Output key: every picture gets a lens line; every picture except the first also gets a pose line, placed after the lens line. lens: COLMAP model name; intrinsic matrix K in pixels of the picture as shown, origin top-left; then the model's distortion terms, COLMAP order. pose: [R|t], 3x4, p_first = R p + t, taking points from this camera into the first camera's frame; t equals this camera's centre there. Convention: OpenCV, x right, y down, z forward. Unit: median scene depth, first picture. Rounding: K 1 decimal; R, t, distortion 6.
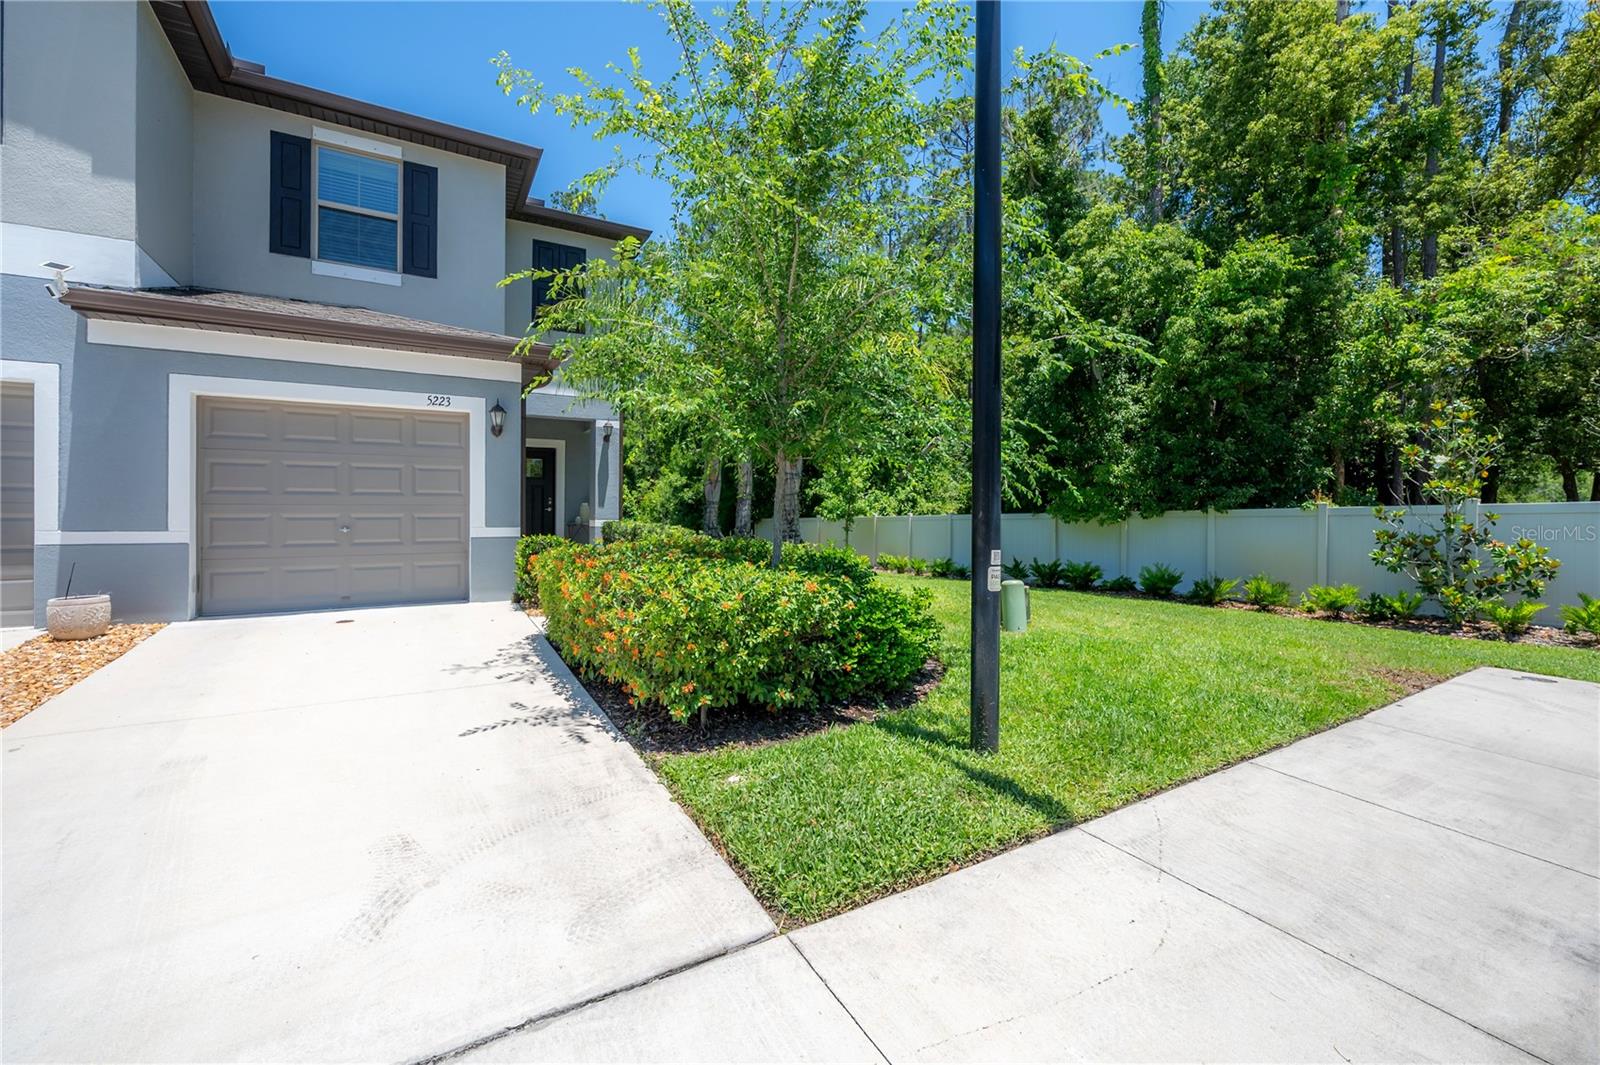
lens RADIAL K [[636.9, 0, 799.9], [0, 636.9, 527.8], [0, 0, 1]] dist [0.000157, 0.000077]
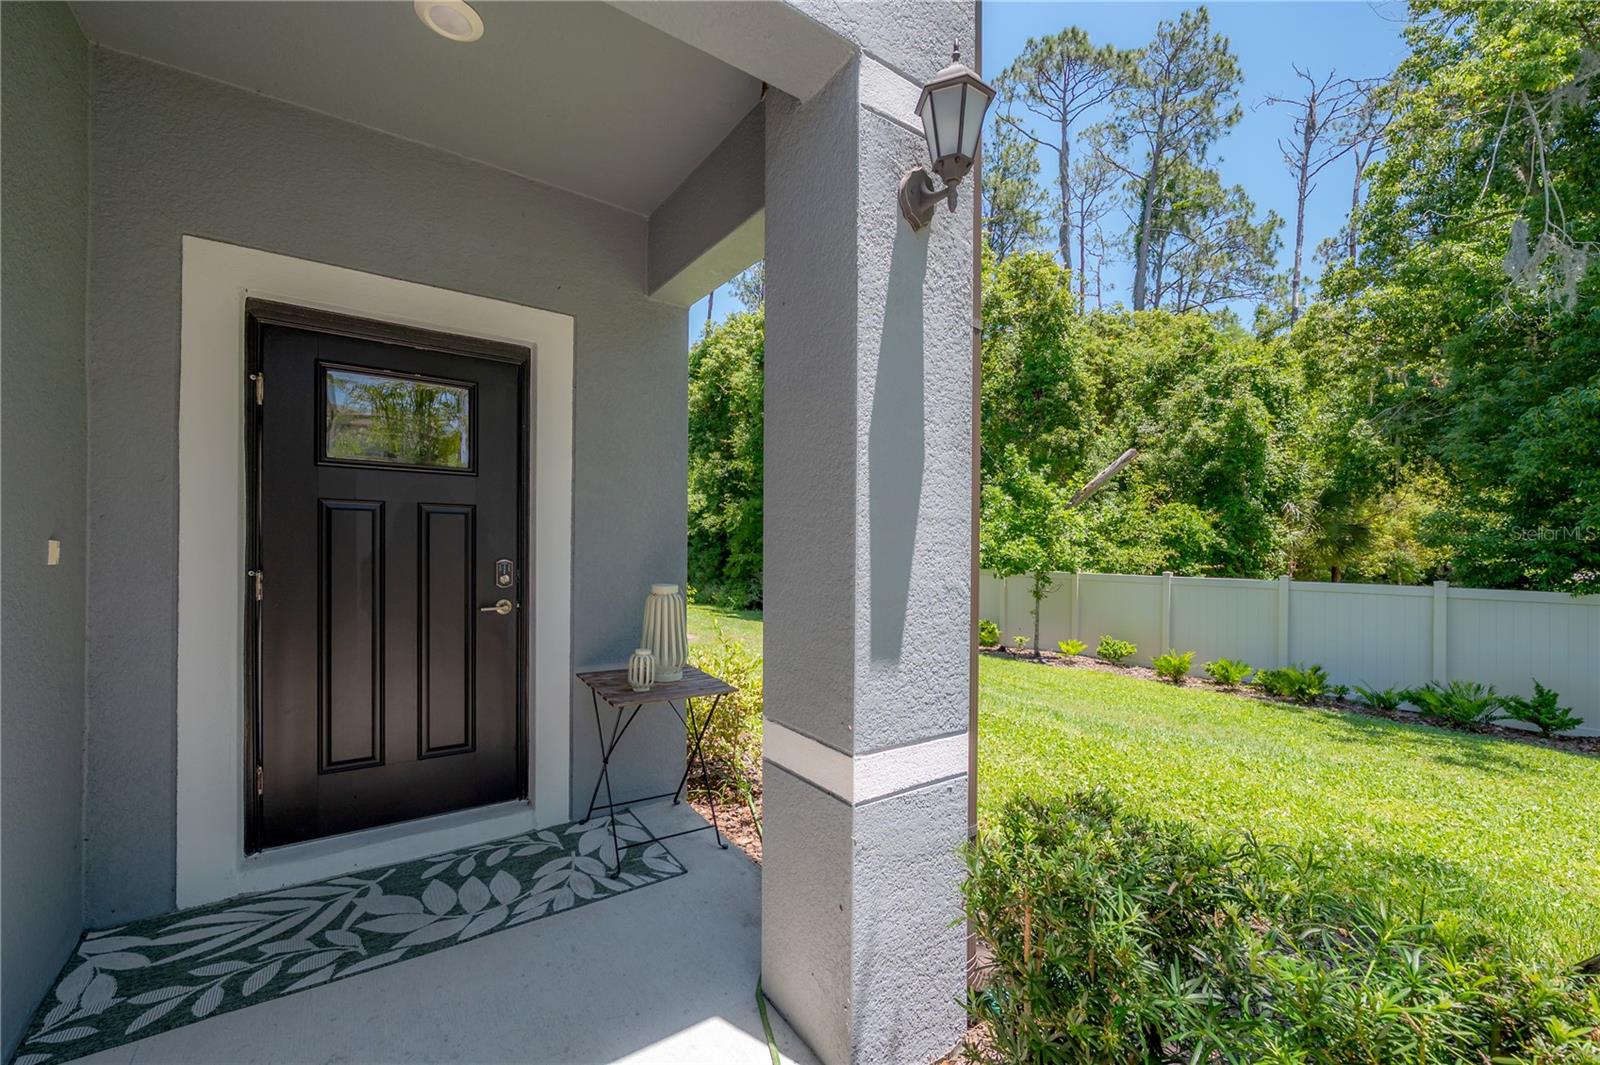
lens RADIAL K [[651.8, 0, 848.7], [0, 651.8, 571.2], [0, 0, 1]] dist [-0.000965, -0.000203]
pose [[0.991779, 0.012657, 0.127338, -0.301081], [-0.015519, 0.999648, 0.021512, -0.050127], [-0.127021, -0.023312, 0.991626, 0.754942]]
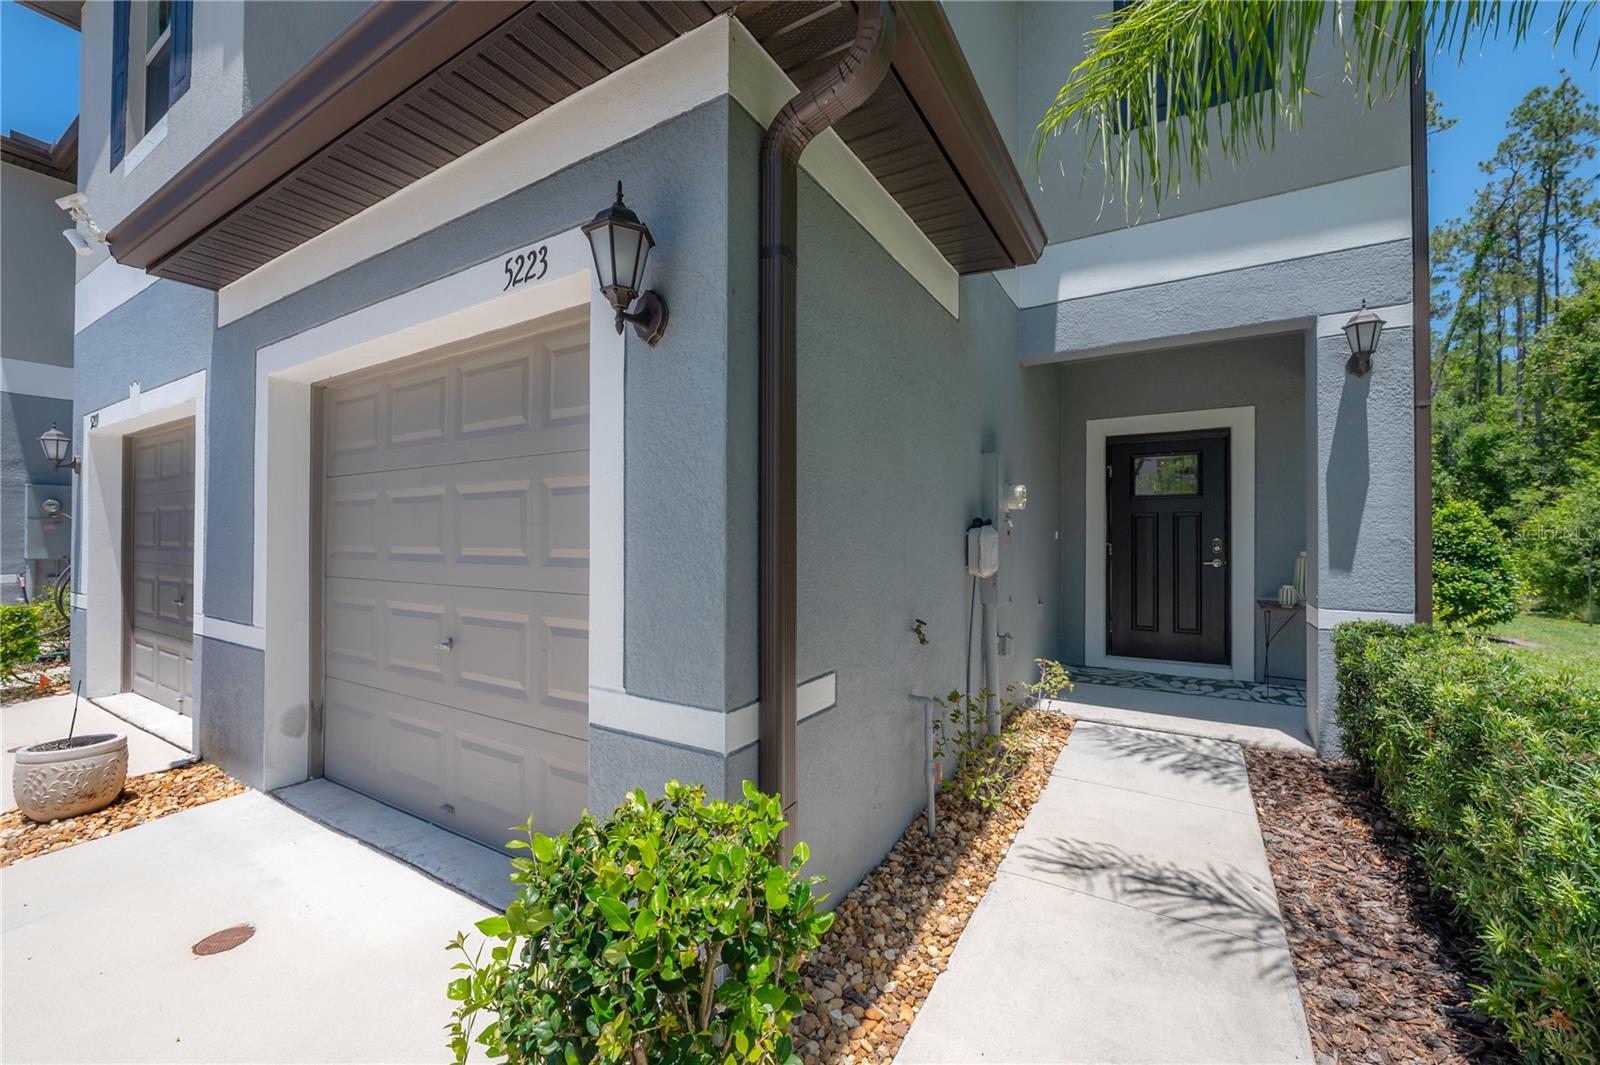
lens RADIAL K [[658.7, 0, 754.4], [0, 658.7, 515.3], [0, 0, 1]] dist [-0.001224, -0.000123]
pose [[0.446596, -0.033381, -0.894113, -0.123840], [-0.021912, 0.998596, -0.048227, -0.034125], [0.894467, 0.041130, 0.445237, 0.504699]]
